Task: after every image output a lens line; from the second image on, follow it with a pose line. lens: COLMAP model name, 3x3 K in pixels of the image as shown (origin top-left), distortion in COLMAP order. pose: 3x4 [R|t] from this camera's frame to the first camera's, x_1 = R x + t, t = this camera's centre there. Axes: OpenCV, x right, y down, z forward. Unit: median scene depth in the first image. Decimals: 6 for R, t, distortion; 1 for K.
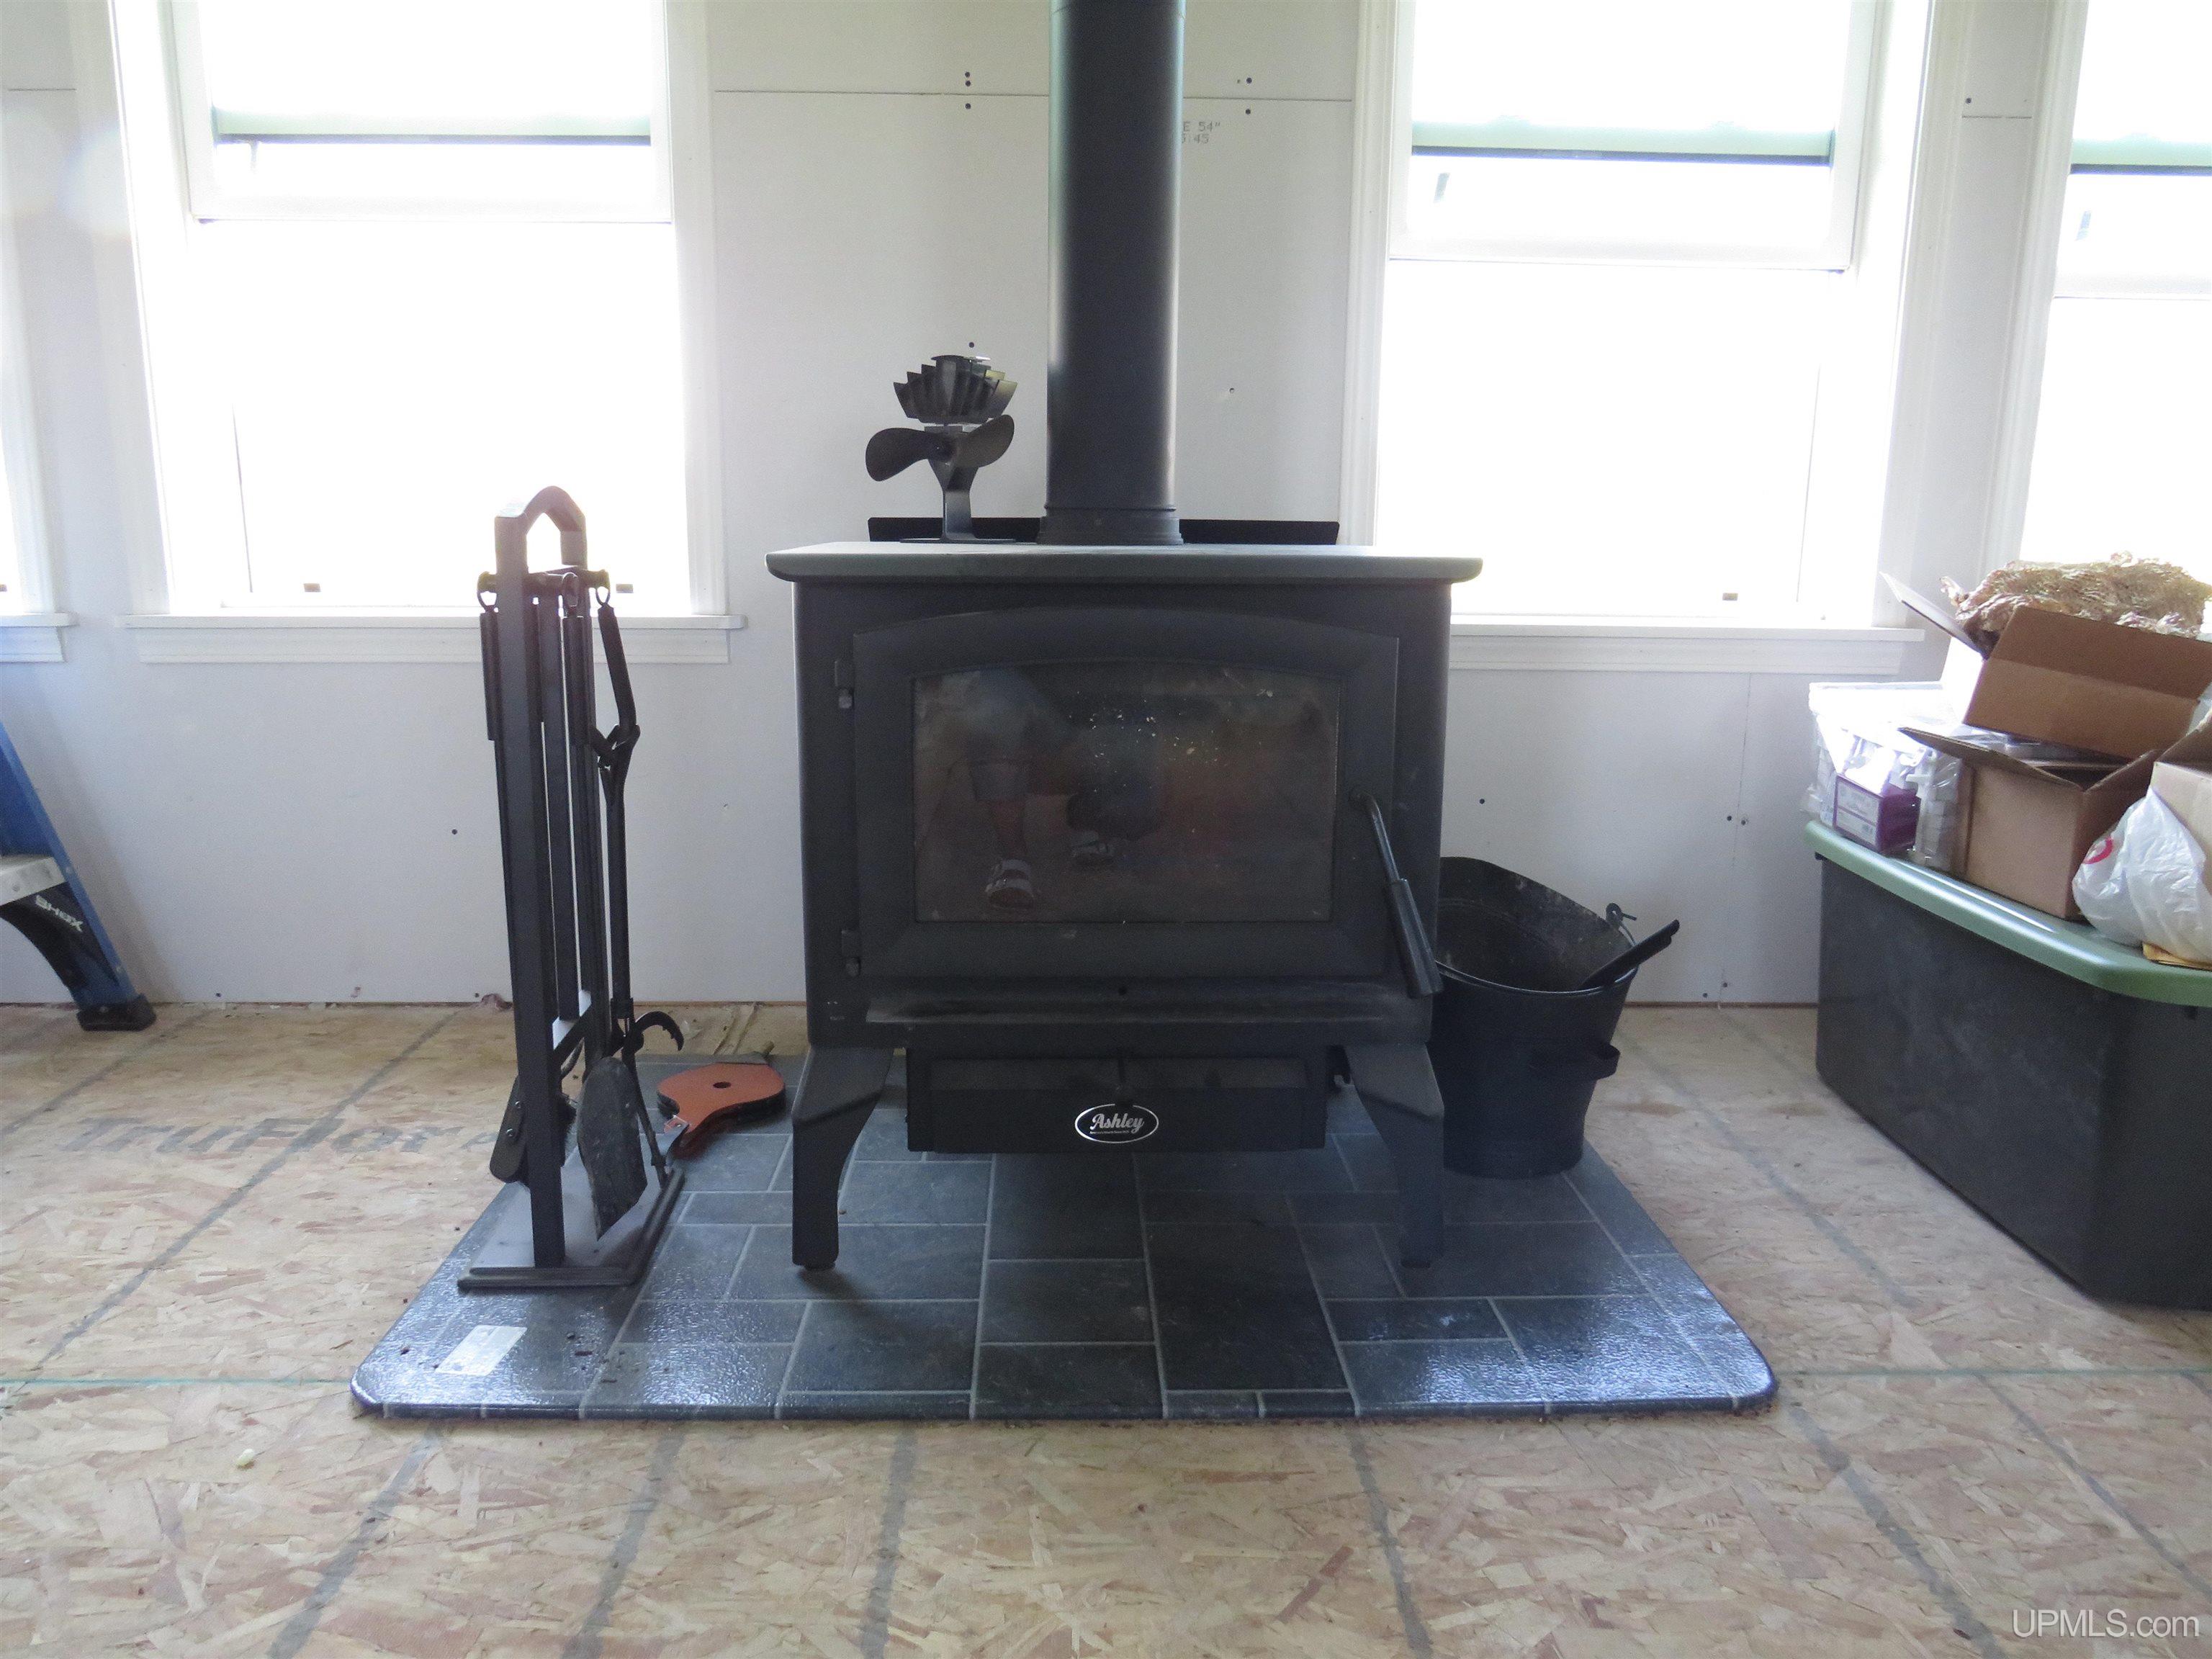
lens RADIAL K [[1567.3, 0, 1100.8], [0, 1567.3, 827.9], [0, 0, 1]] dist [-0.026922, 0.009369]
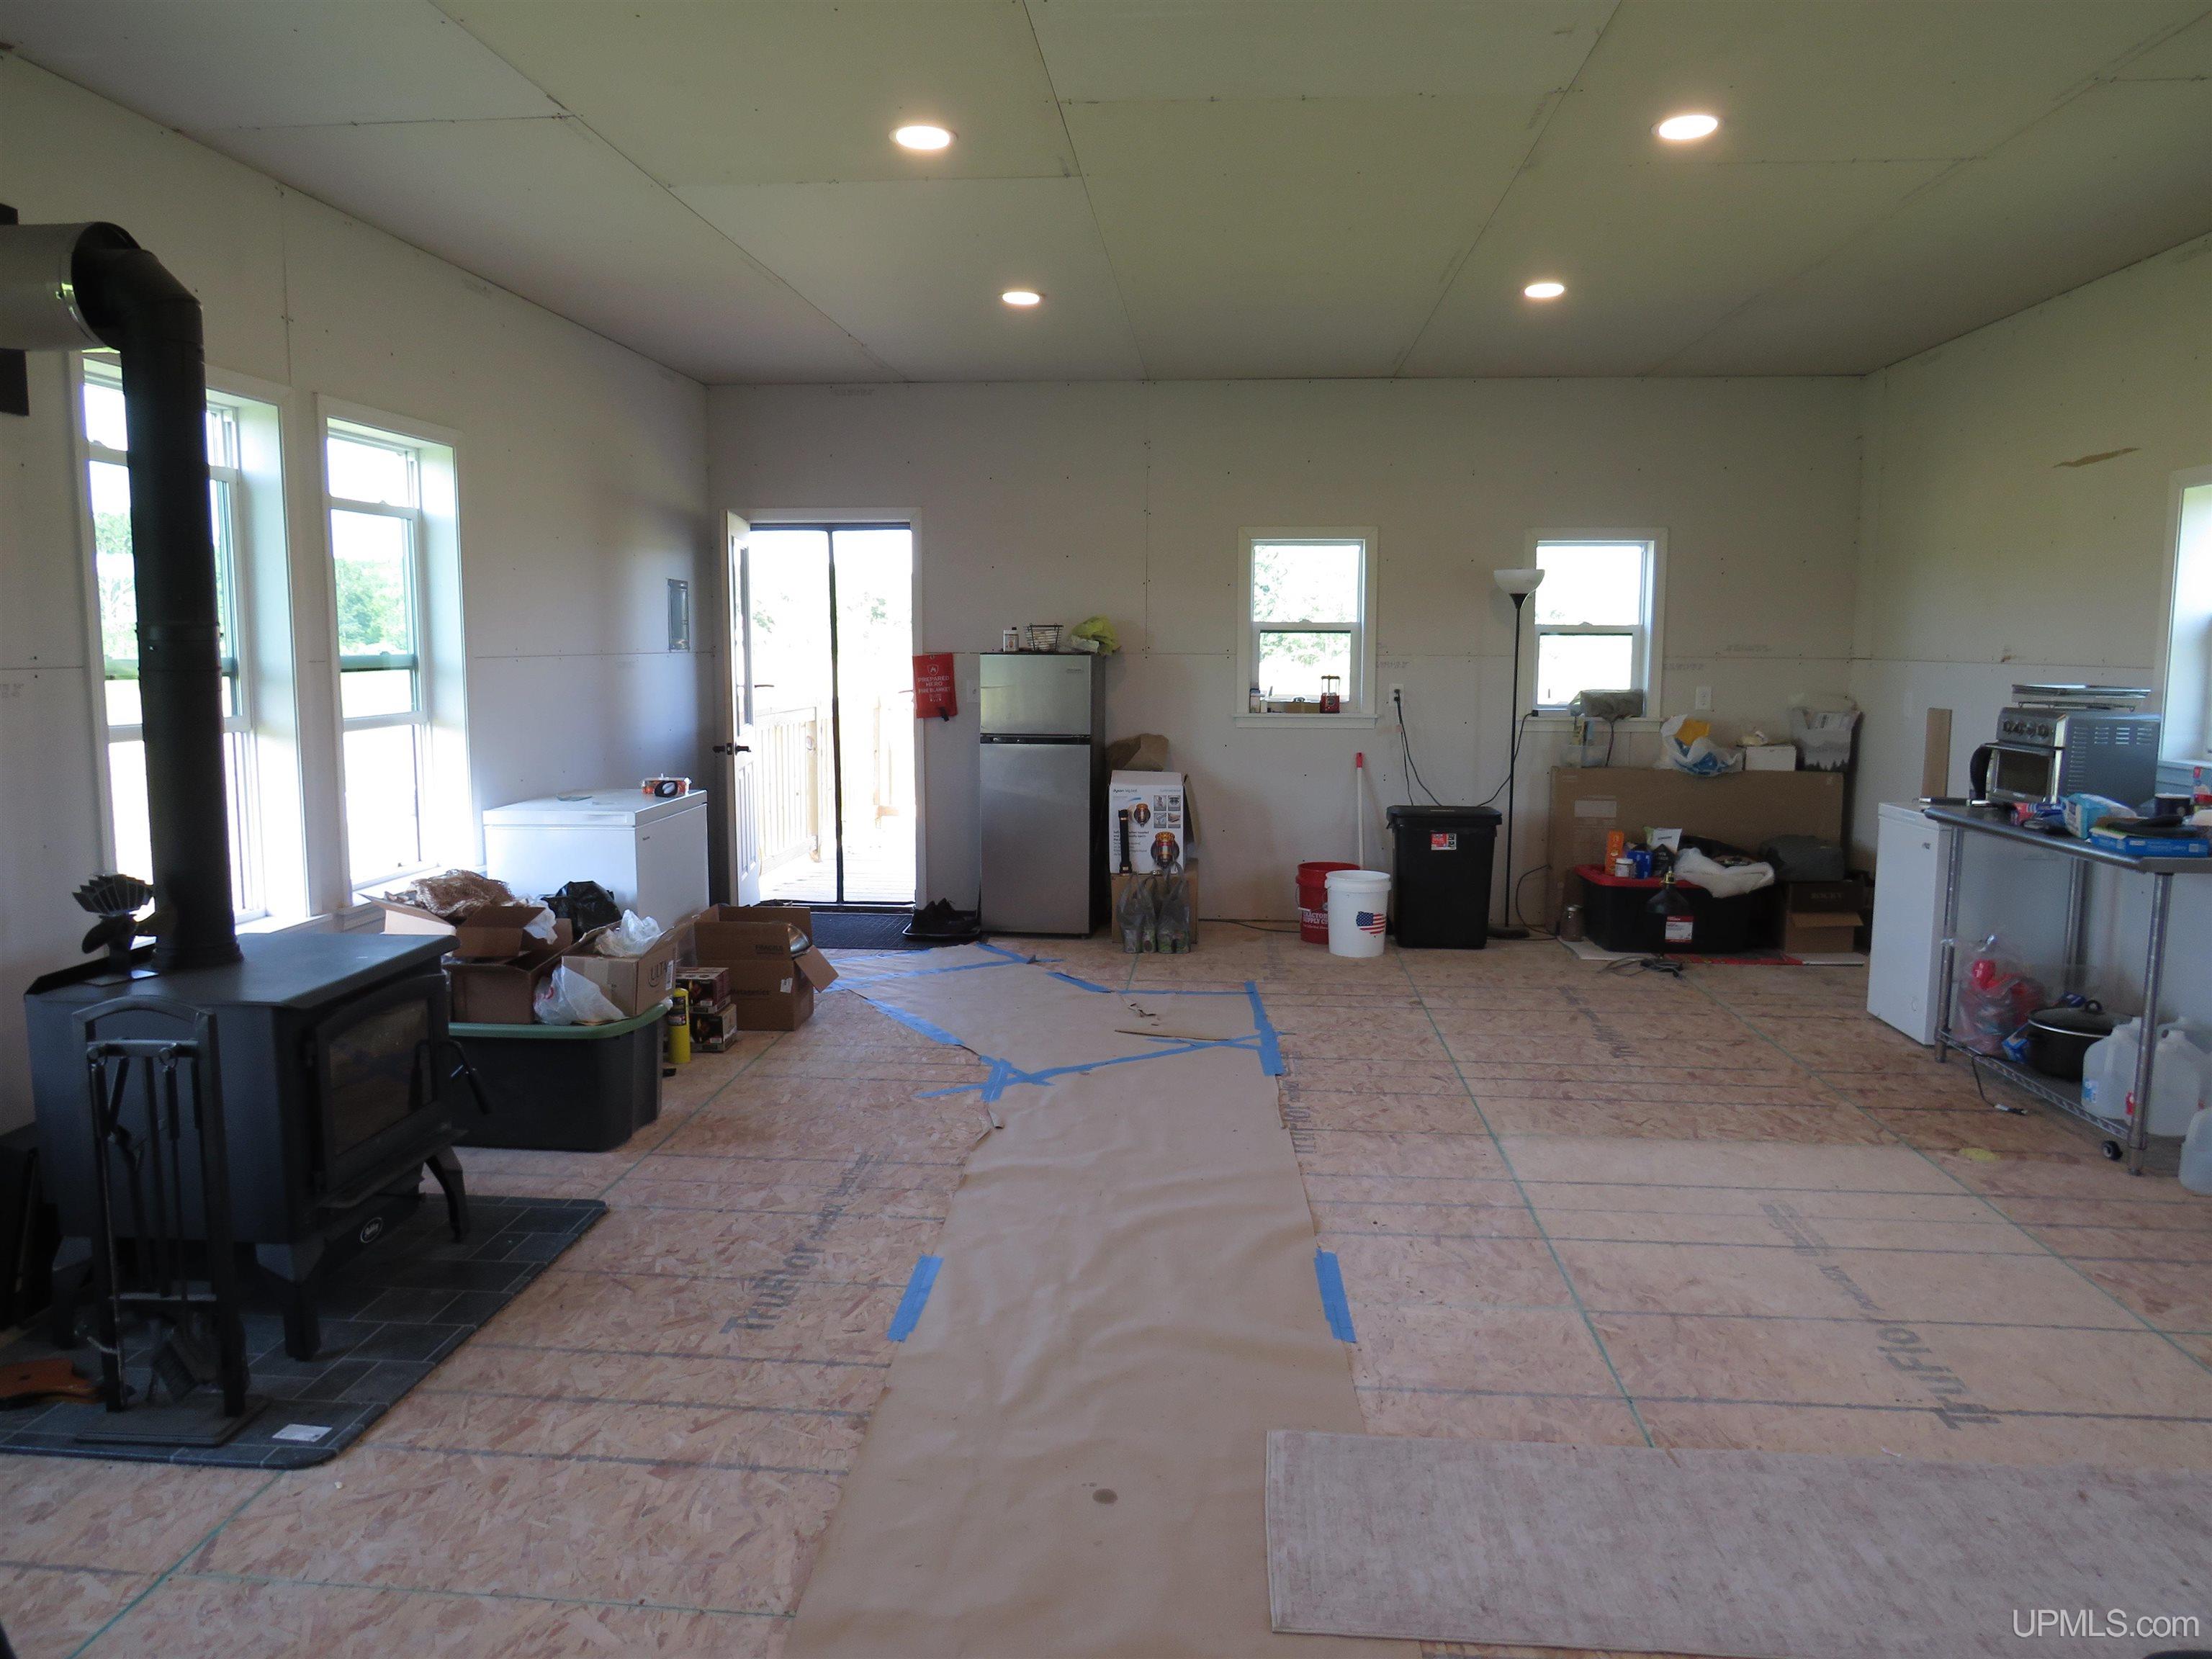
lens RADIAL K [[1567.3, 0, 1100.8], [0, 1567.3, 827.9], [0, 0, 1]] dist [-0.026922, 0.009369]
pose [[0.106799, -0.124306, 0.986480, -1.976640], [0.197198, 0.975093, 0.101522, -0.373152], [-0.974529, 0.183689, 0.128652, -0.330654]]
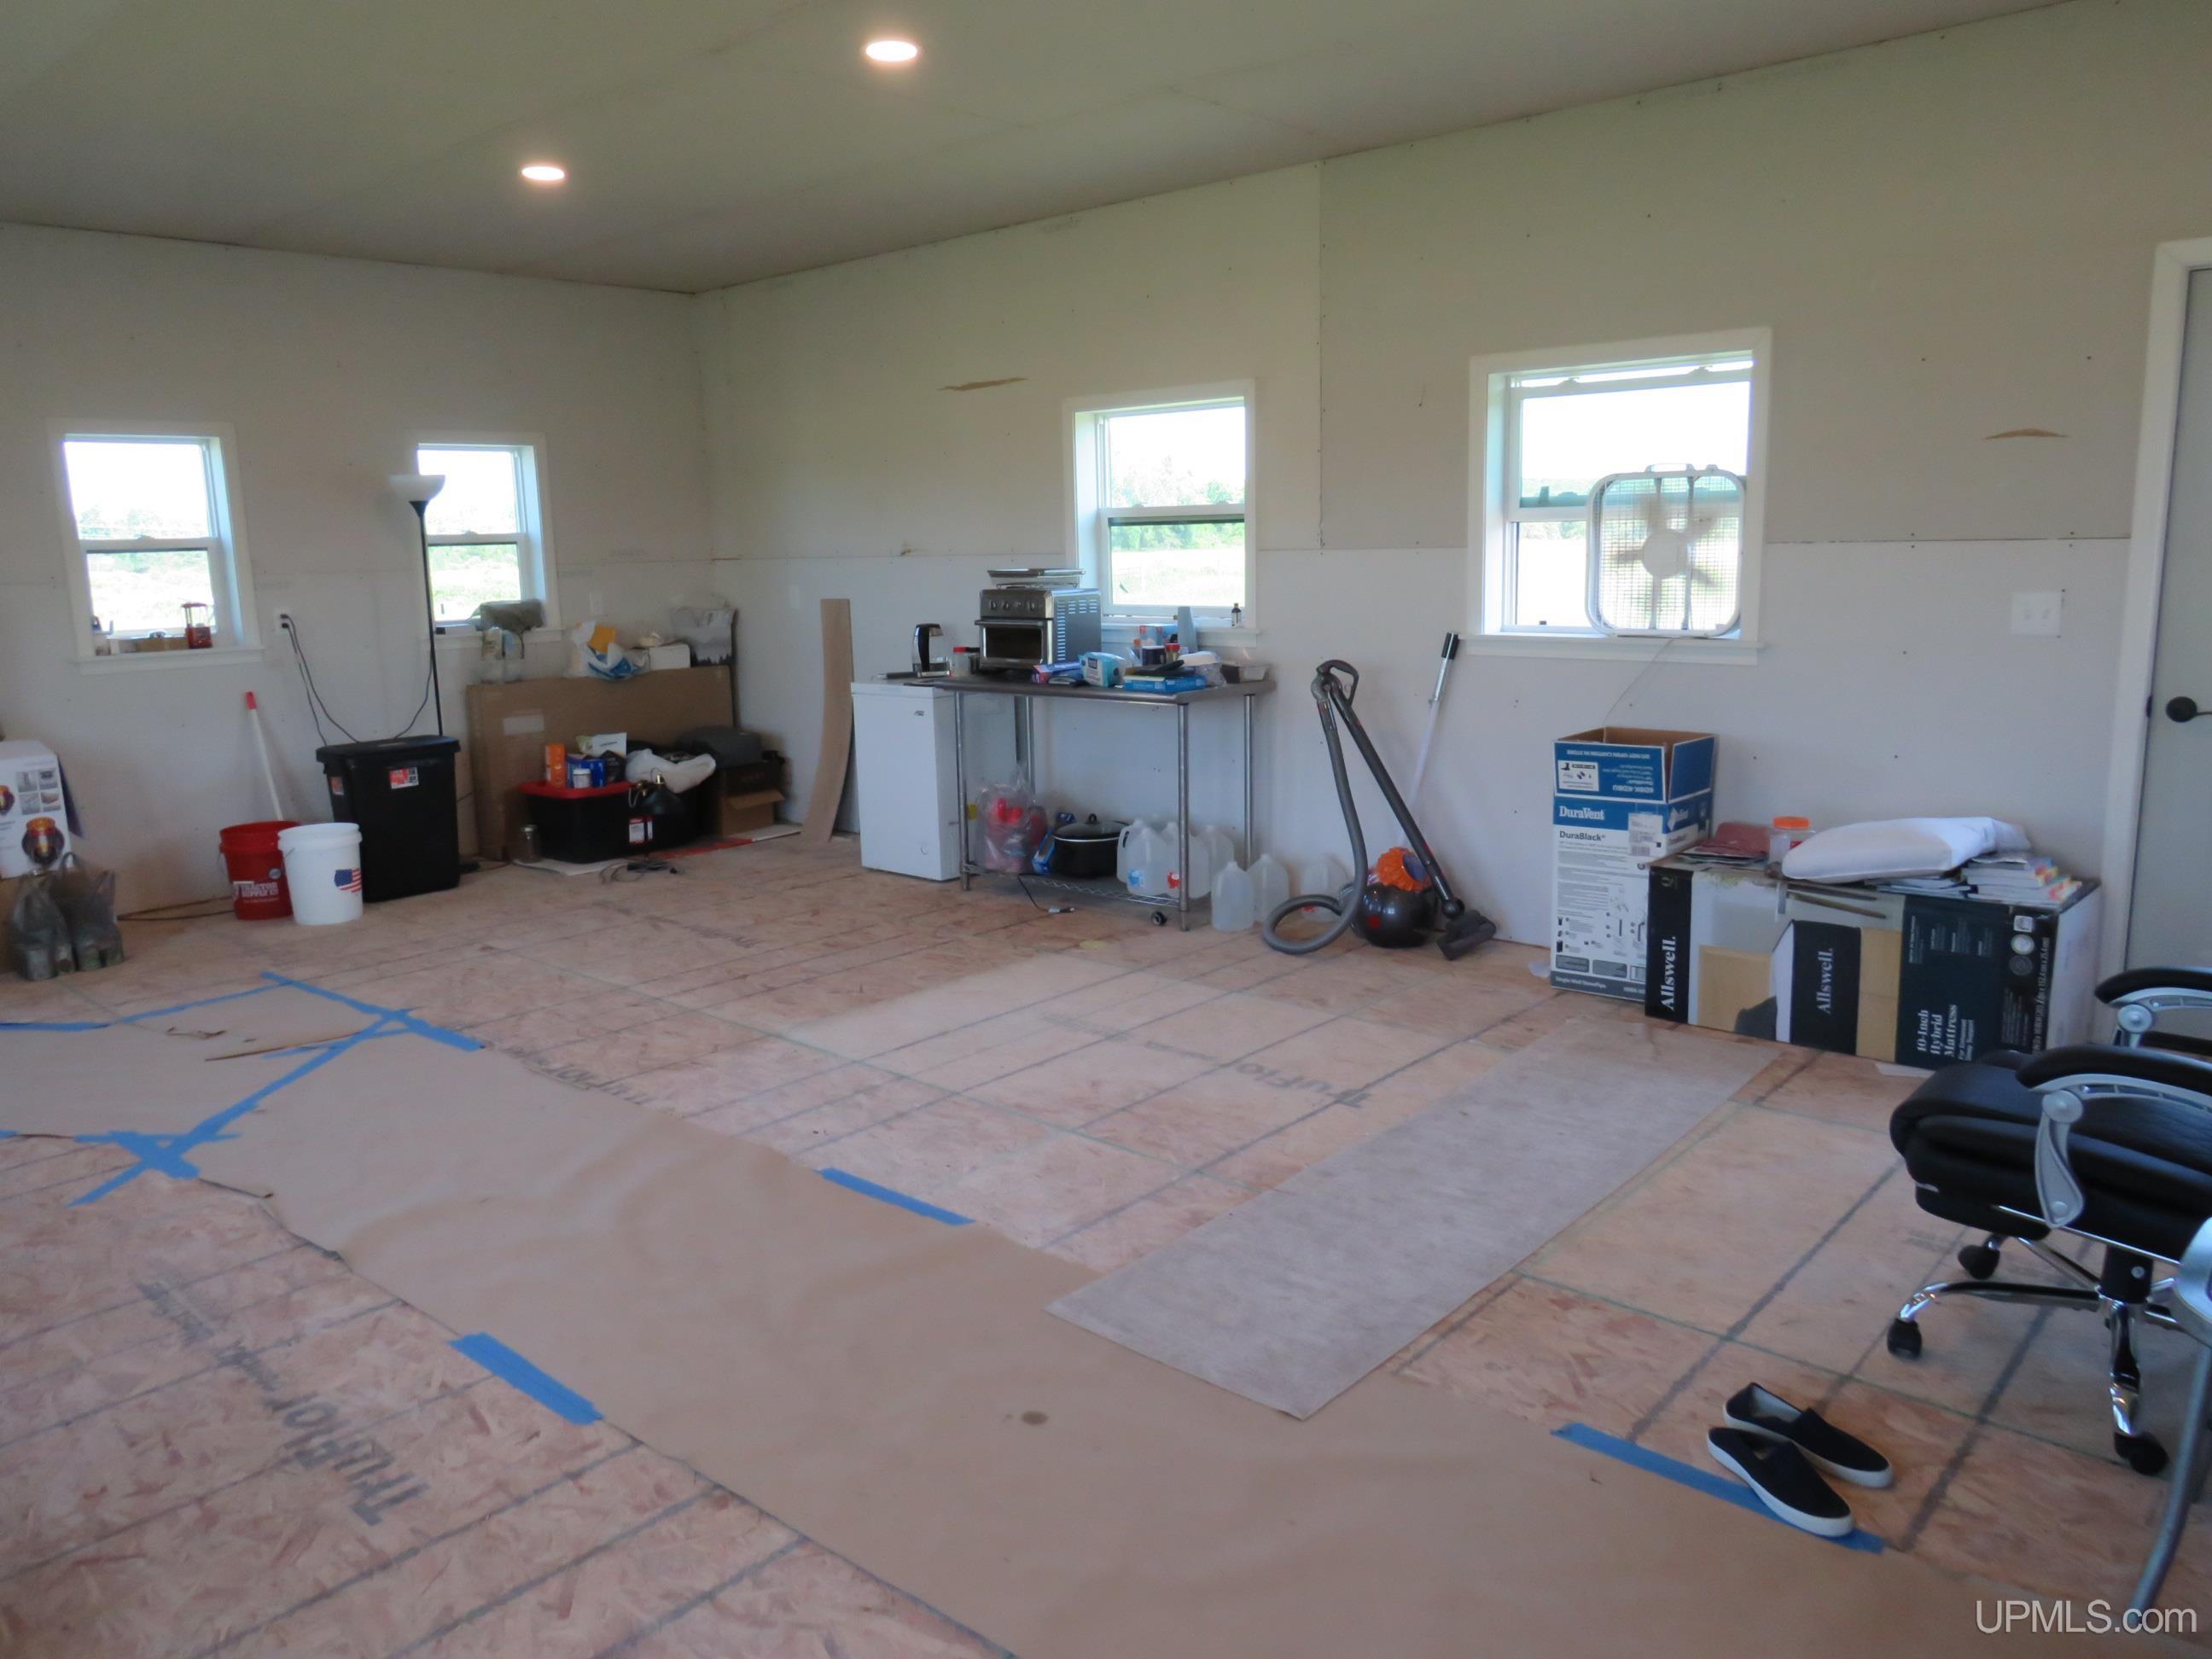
lens RADIAL K [[1567.3, 0, 1100.8], [0, 1567.3, 827.9], [0, 0, 1]] dist [-0.026922, 0.009369]
pose [[-0.724996, -0.112970, 0.679426, -1.493054], [0.159439, 0.932135, 0.325122, -0.603723], [-0.670045, 0.344039, -0.657782, 0.856079]]
